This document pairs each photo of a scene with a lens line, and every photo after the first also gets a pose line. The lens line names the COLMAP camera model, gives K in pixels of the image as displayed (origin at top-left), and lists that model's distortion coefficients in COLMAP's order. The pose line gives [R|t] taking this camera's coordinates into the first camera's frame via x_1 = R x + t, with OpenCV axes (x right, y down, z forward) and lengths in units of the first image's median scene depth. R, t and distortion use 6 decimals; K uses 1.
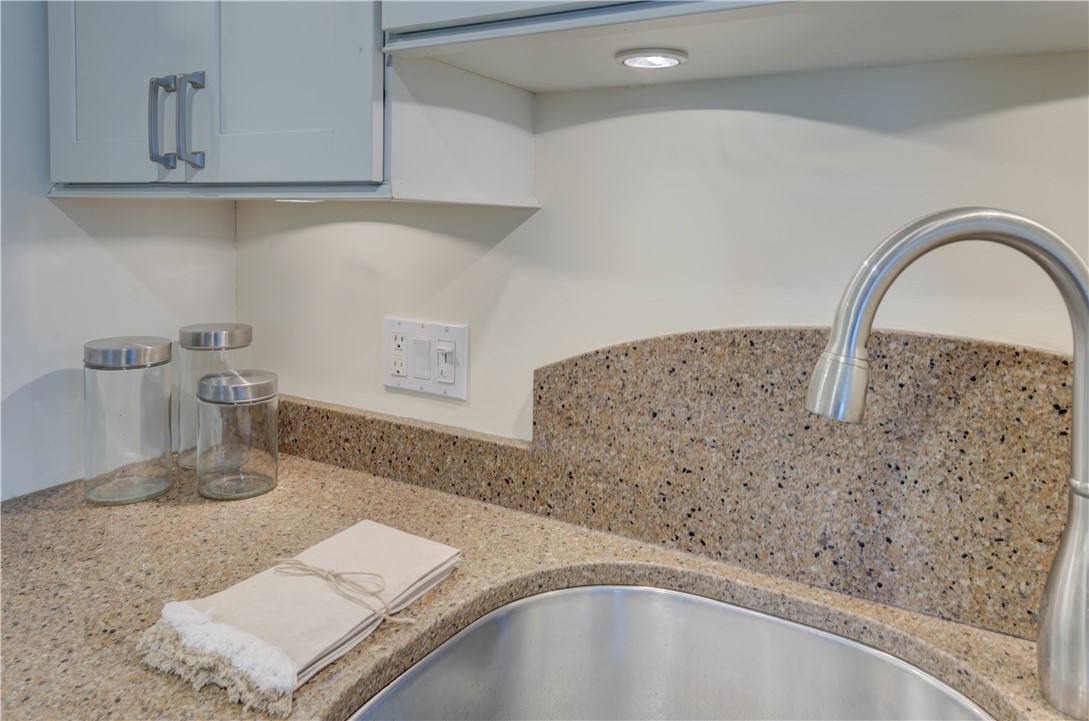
lens RADIAL K [[739.3, 0, 533.9], [0, 739.3, 254.1], [0, 0, 1]] dist [-0.012409, -0.009751]
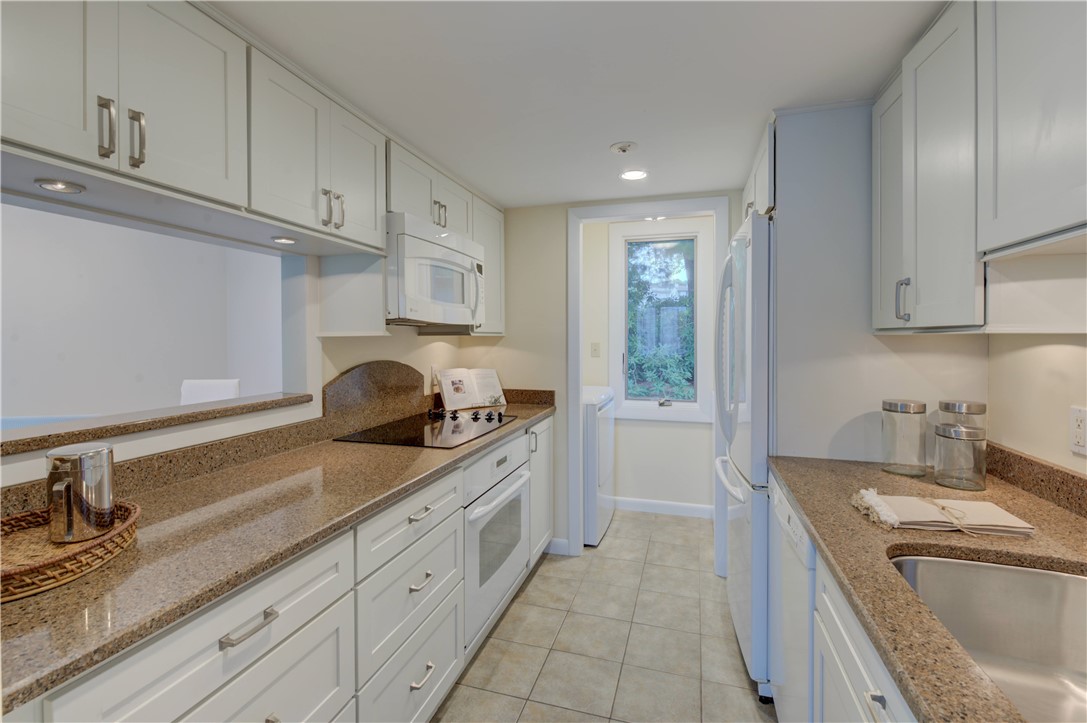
lens RADIAL K [[506.4, 0, 533.3], [0, 506.4, 331.3], [0, 0, 1]] dist [0.002304, -0.001424]
pose [[0.217295, -0.025968, -0.975760, 0.658034], [-0.045743, 0.998277, -0.036753, 0.021408], [0.975033, 0.052620, 0.215733, -0.373714]]
